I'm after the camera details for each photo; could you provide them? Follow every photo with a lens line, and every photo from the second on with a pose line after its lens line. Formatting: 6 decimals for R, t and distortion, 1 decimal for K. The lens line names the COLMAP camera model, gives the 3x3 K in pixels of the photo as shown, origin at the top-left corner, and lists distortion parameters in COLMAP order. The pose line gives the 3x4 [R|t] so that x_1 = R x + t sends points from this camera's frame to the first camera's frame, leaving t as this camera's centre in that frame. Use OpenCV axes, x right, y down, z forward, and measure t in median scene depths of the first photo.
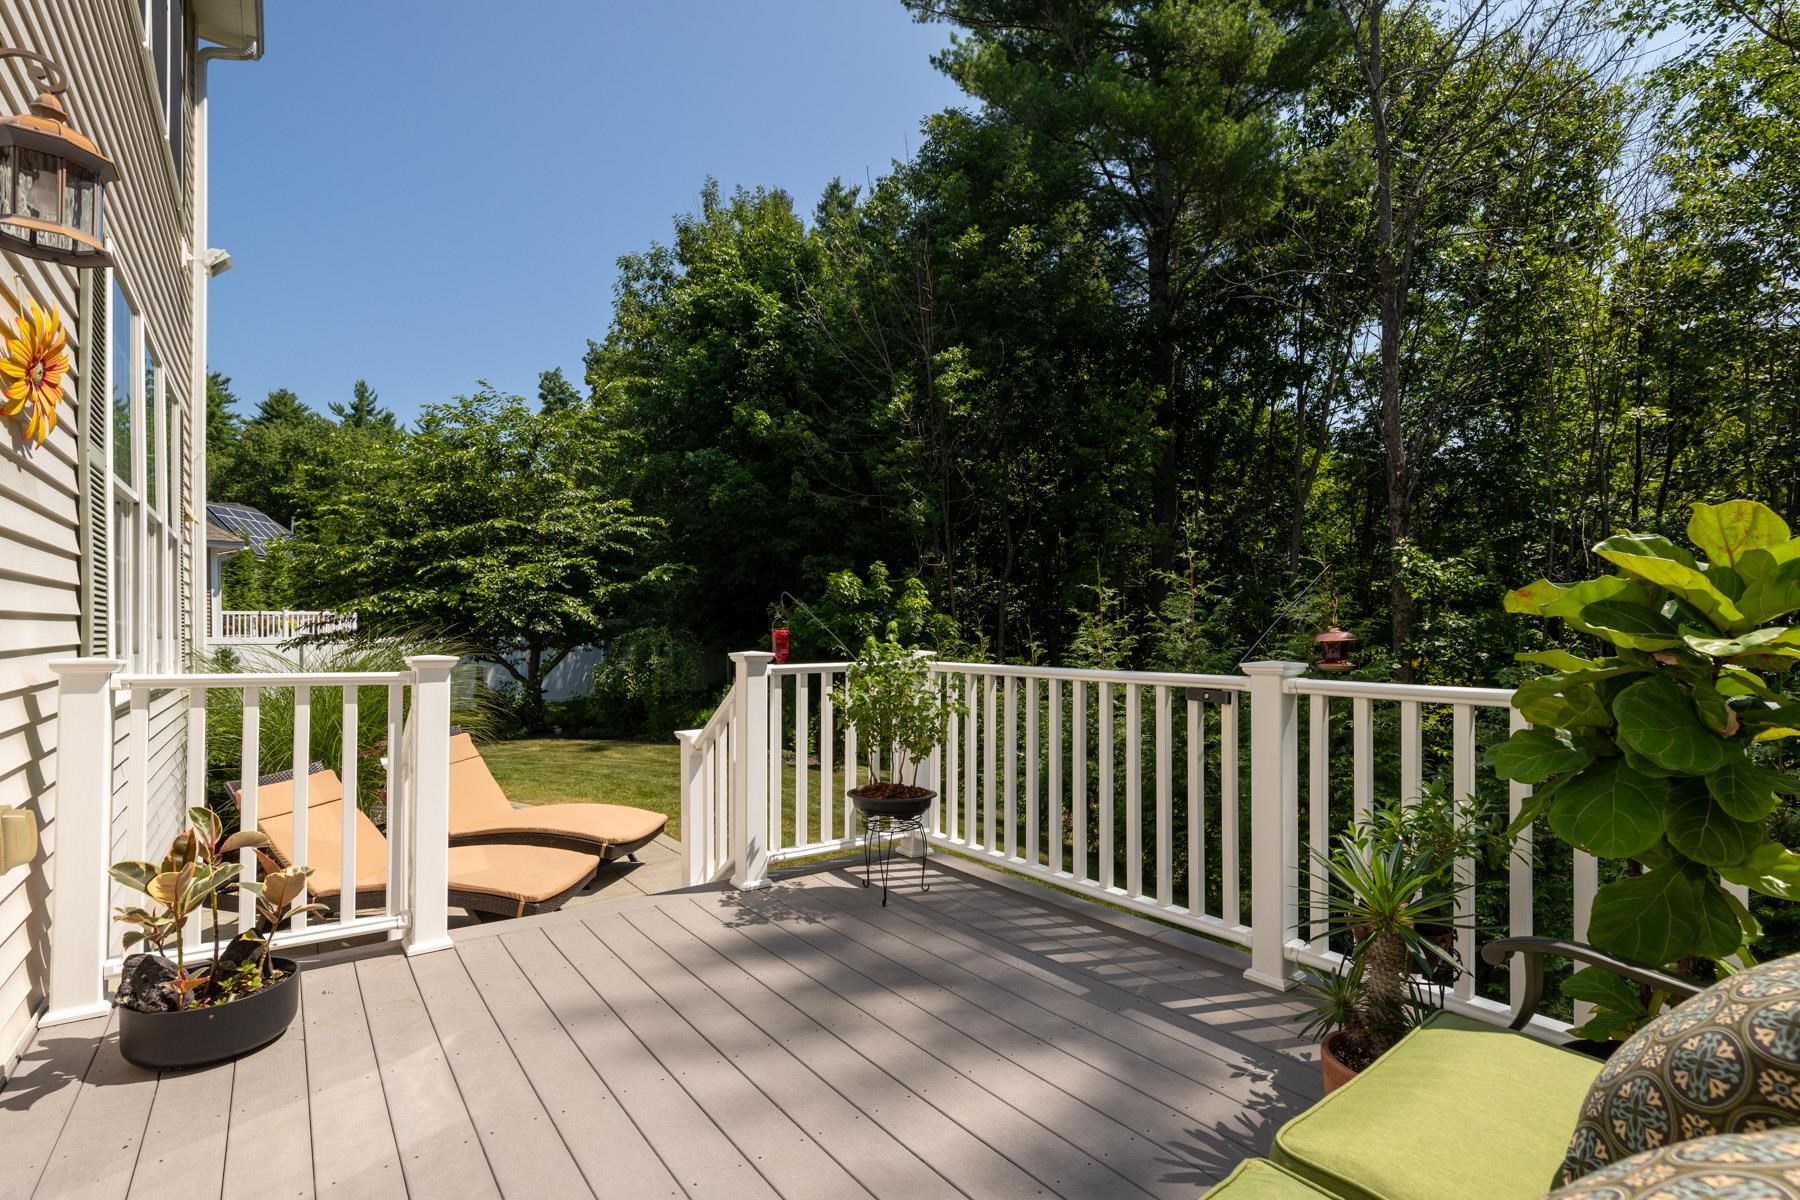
lens RADIAL K [[845.4, 0, 917.2], [0, 845.4, 624.7], [0, 0, 1]] dist [-0.000531, 0.000286]
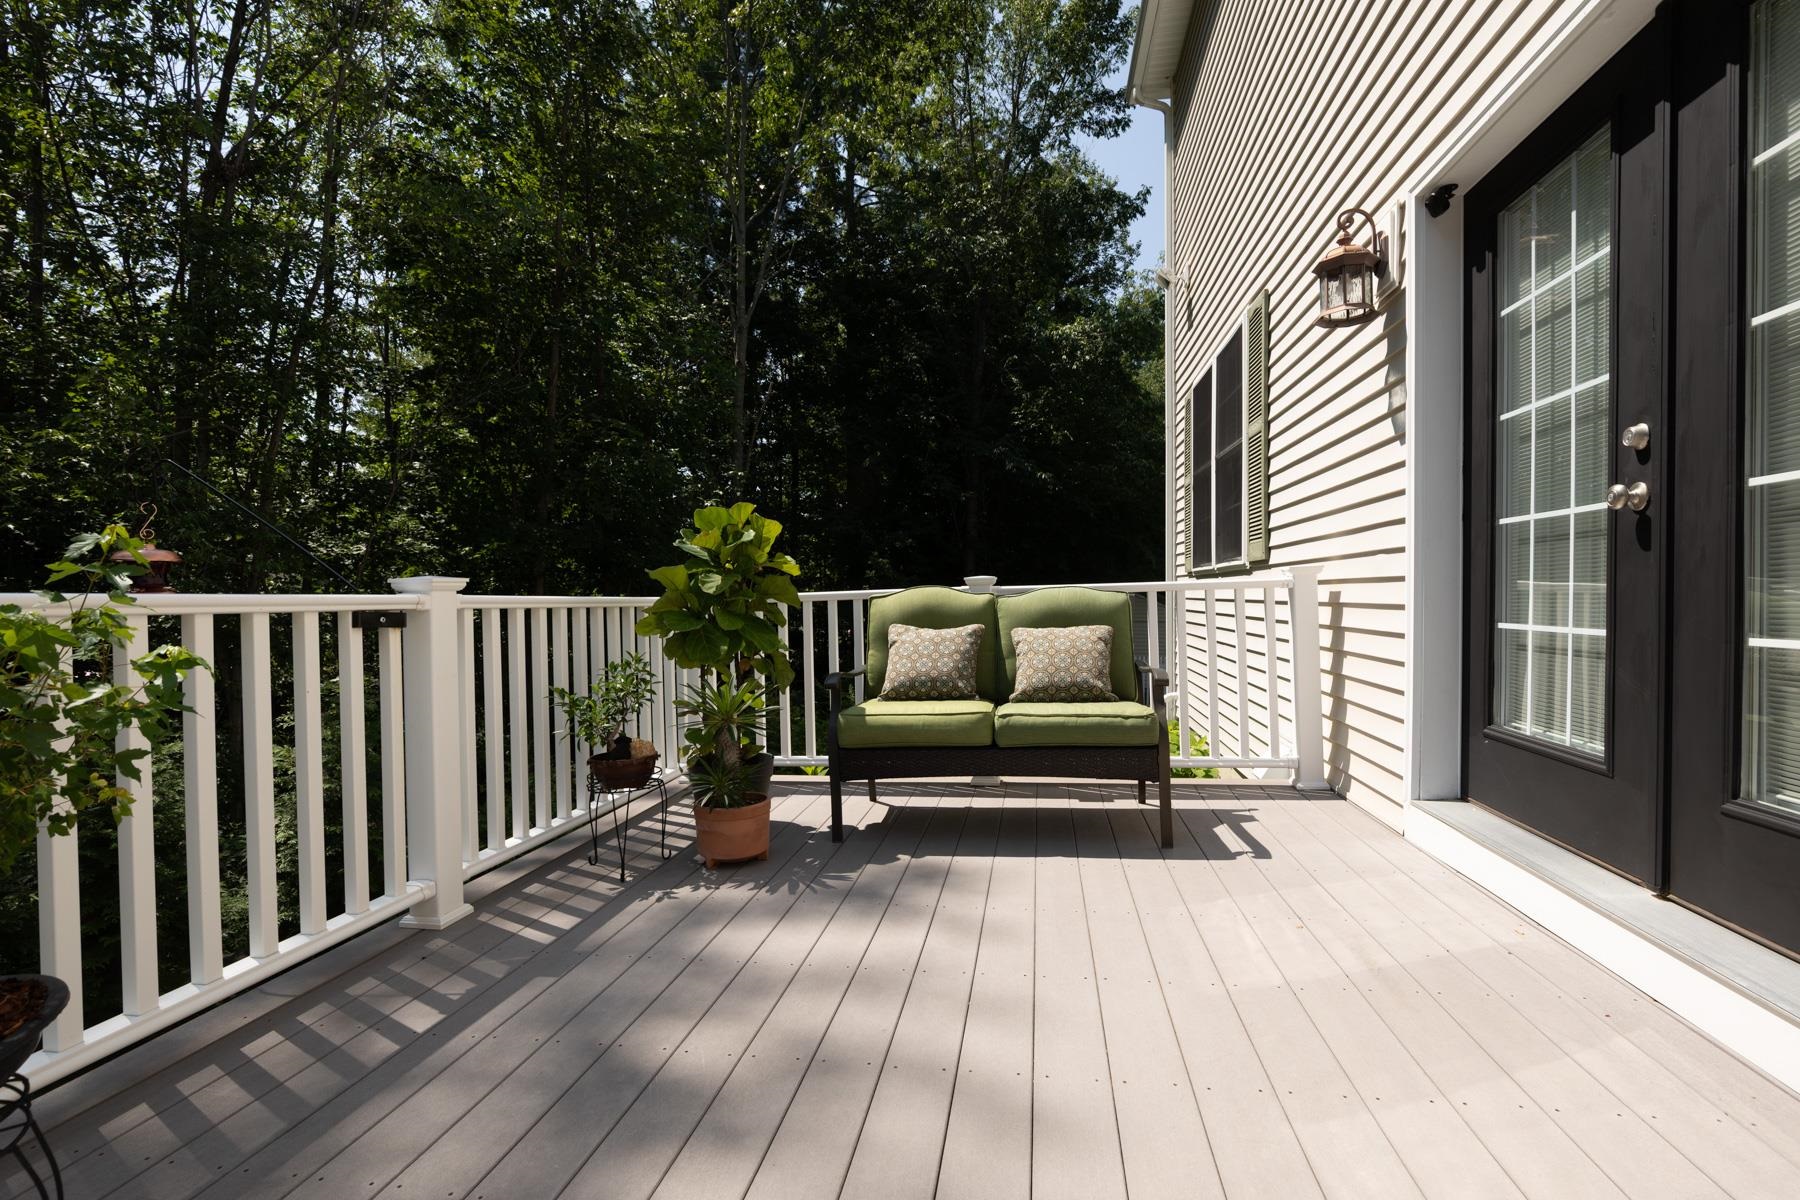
lens RADIAL K [[845.4, 0, 917.2], [0, 845.4, 624.7], [0, 0, 1]] dist [-0.000531, 0.000286]
pose [[-0.705722, -0.004719, 0.708473, -0.563150], [0.010411, 0.999801, 0.017030, 0.080835], [-0.708413, 0.019394, -0.705532, 1.192883]]
